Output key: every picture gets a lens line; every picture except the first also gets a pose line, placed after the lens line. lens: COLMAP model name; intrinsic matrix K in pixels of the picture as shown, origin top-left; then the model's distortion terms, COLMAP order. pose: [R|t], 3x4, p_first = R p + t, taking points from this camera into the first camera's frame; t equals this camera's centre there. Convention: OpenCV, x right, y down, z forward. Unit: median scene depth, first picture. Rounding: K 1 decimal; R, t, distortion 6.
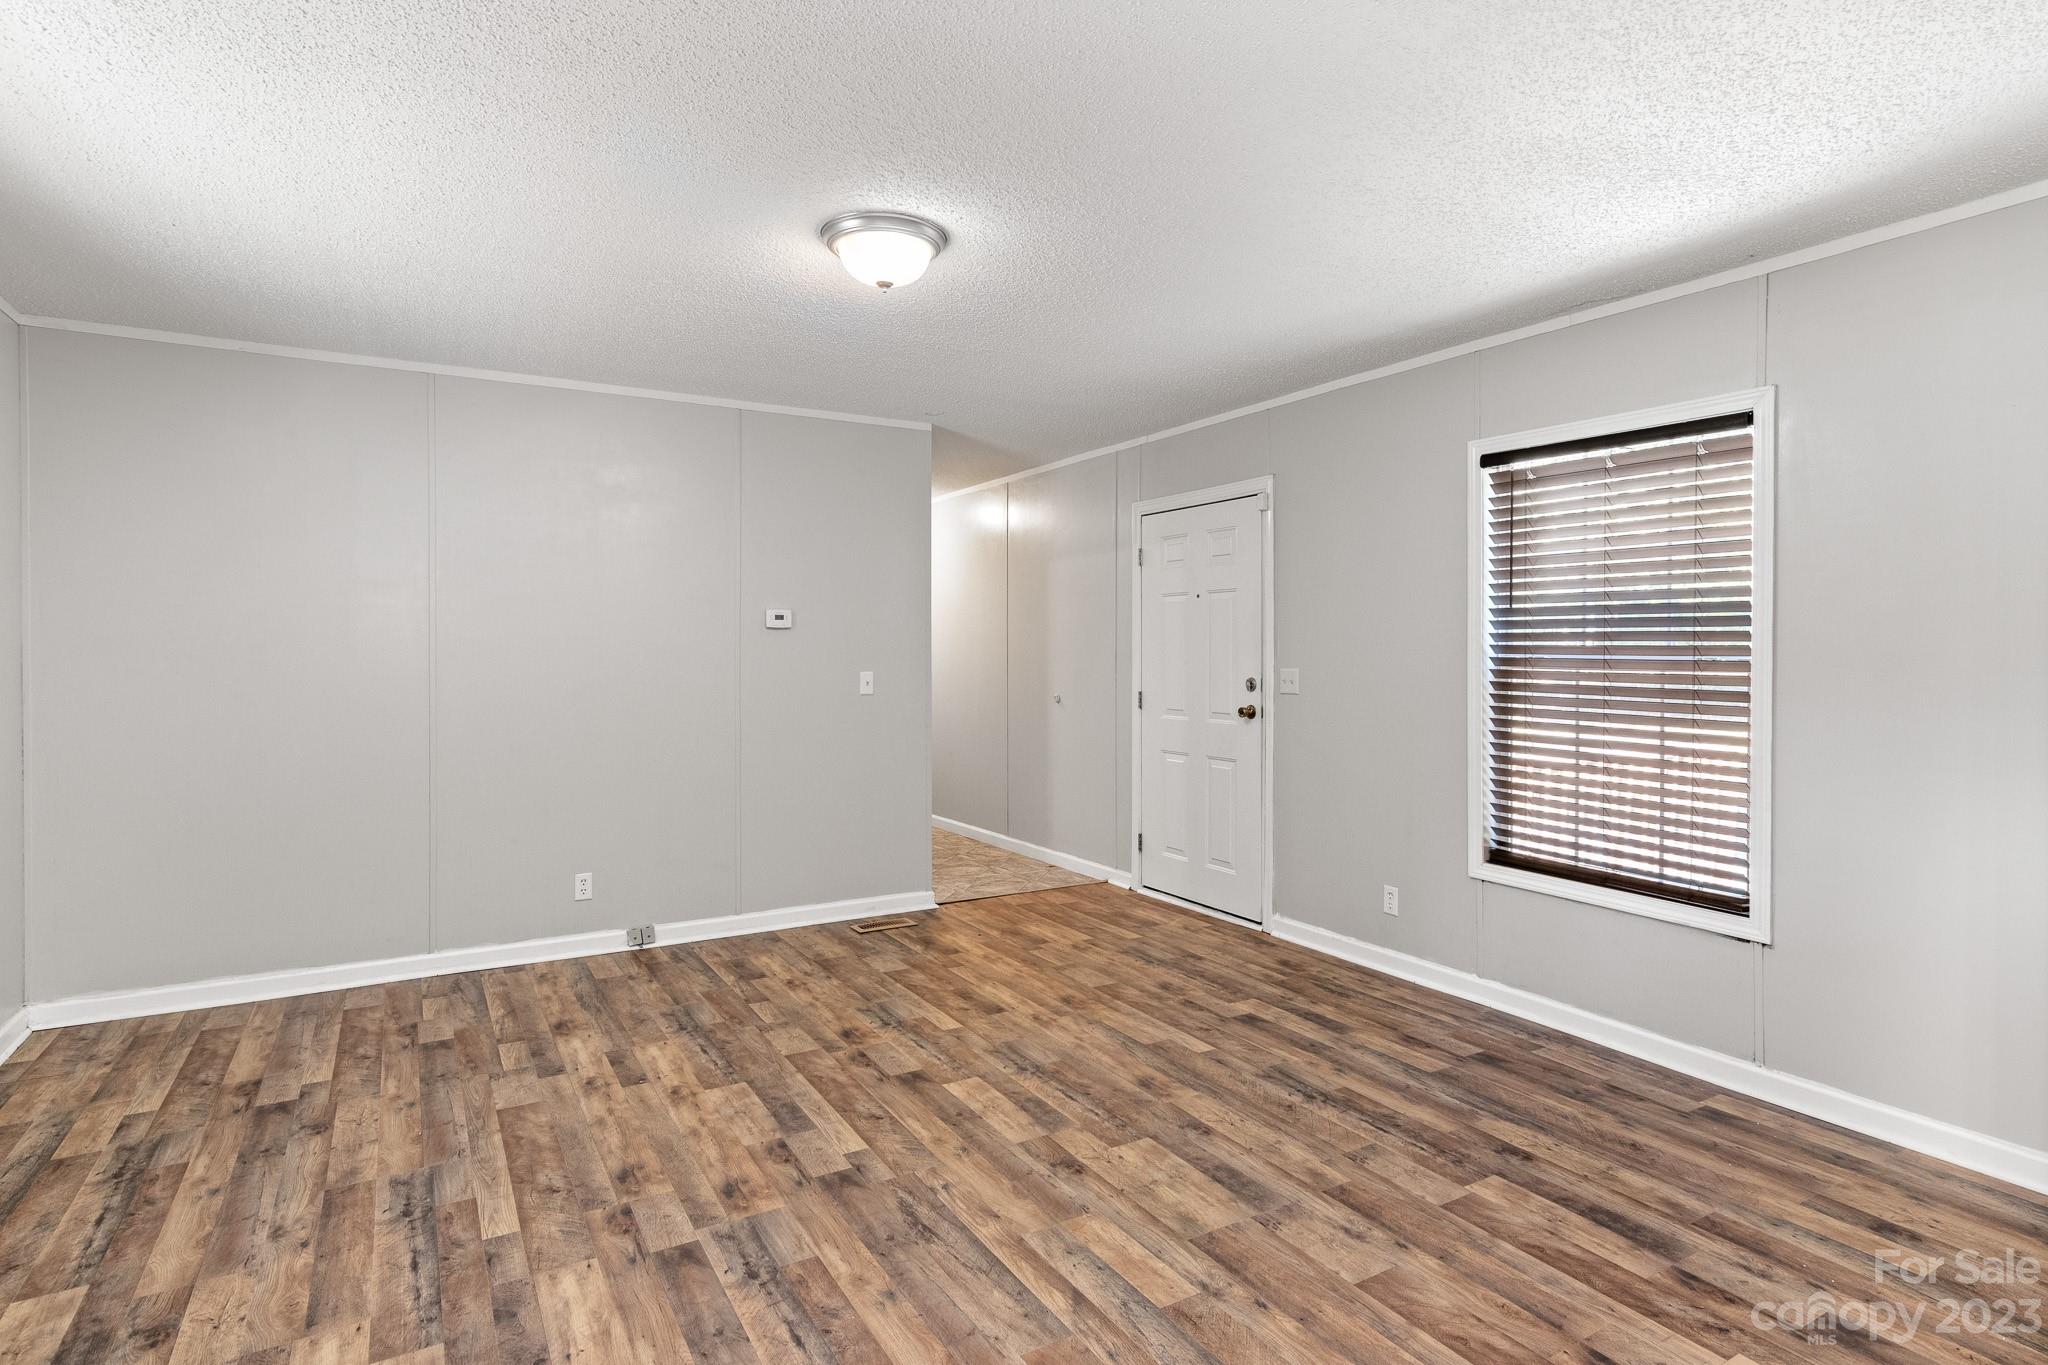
lens RADIAL K [[1058.9, 0, 1027.2], [0, 1058.9, 660.4], [0, 0, 1]] dist [-0.002447, 0.002110]
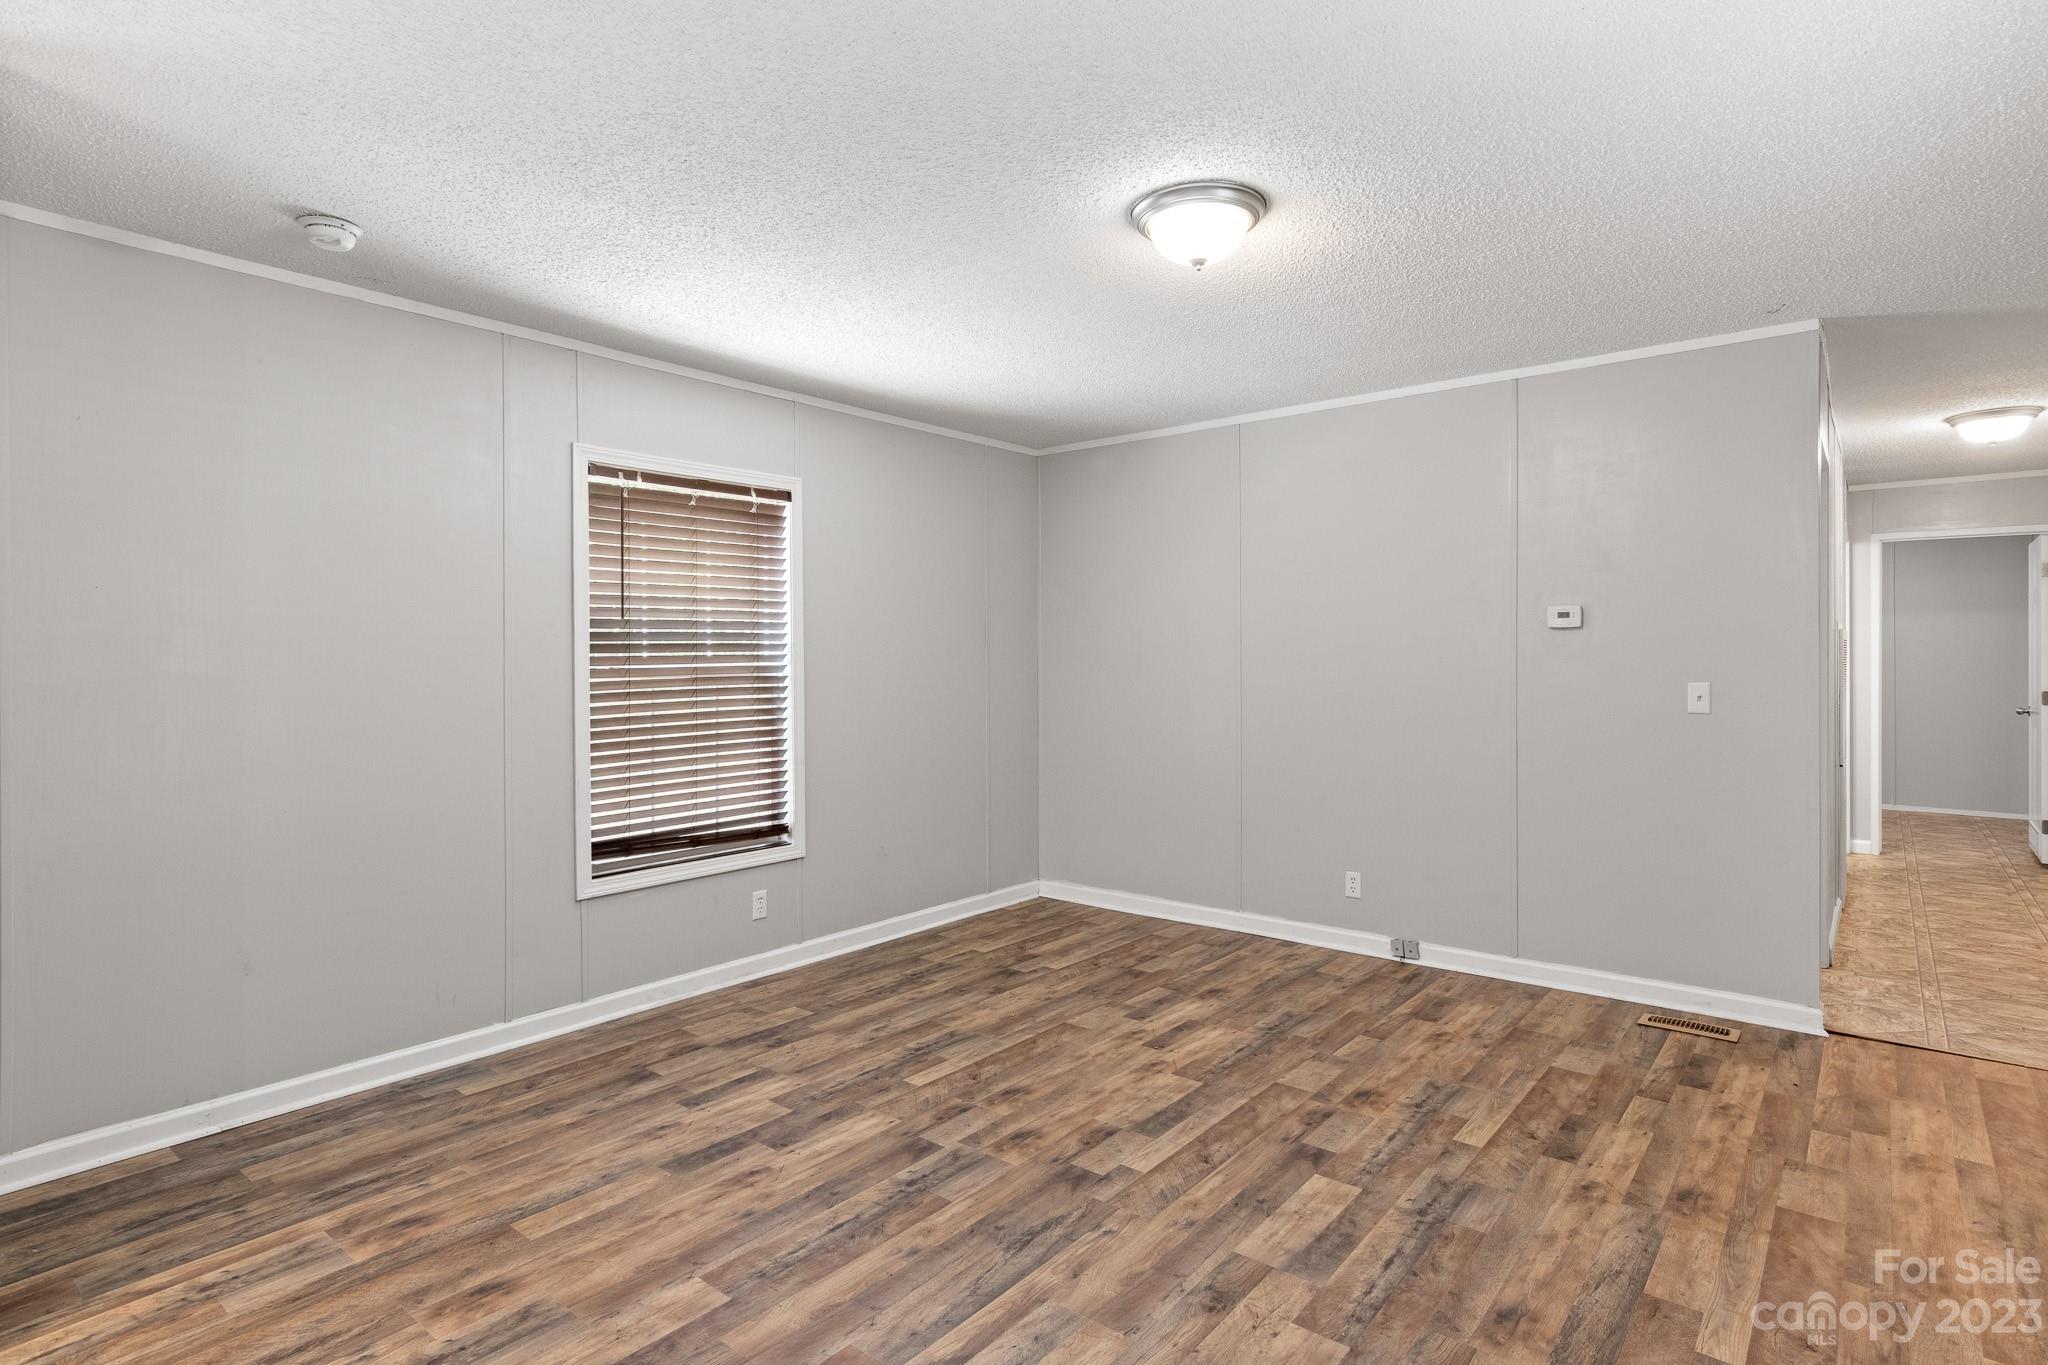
lens RADIAL K [[1051.3, 0, 1025.5], [0, 1051.3, 661.2], [0, 0, 1]] dist [-0.002522, 0.001365]
pose [[0.341352, -0.000303, -0.939935, 0.620791], [-0.003368, 0.999993, -0.001545, -0.002383], [0.939929, 0.003693, 0.341349, 0.498075]]
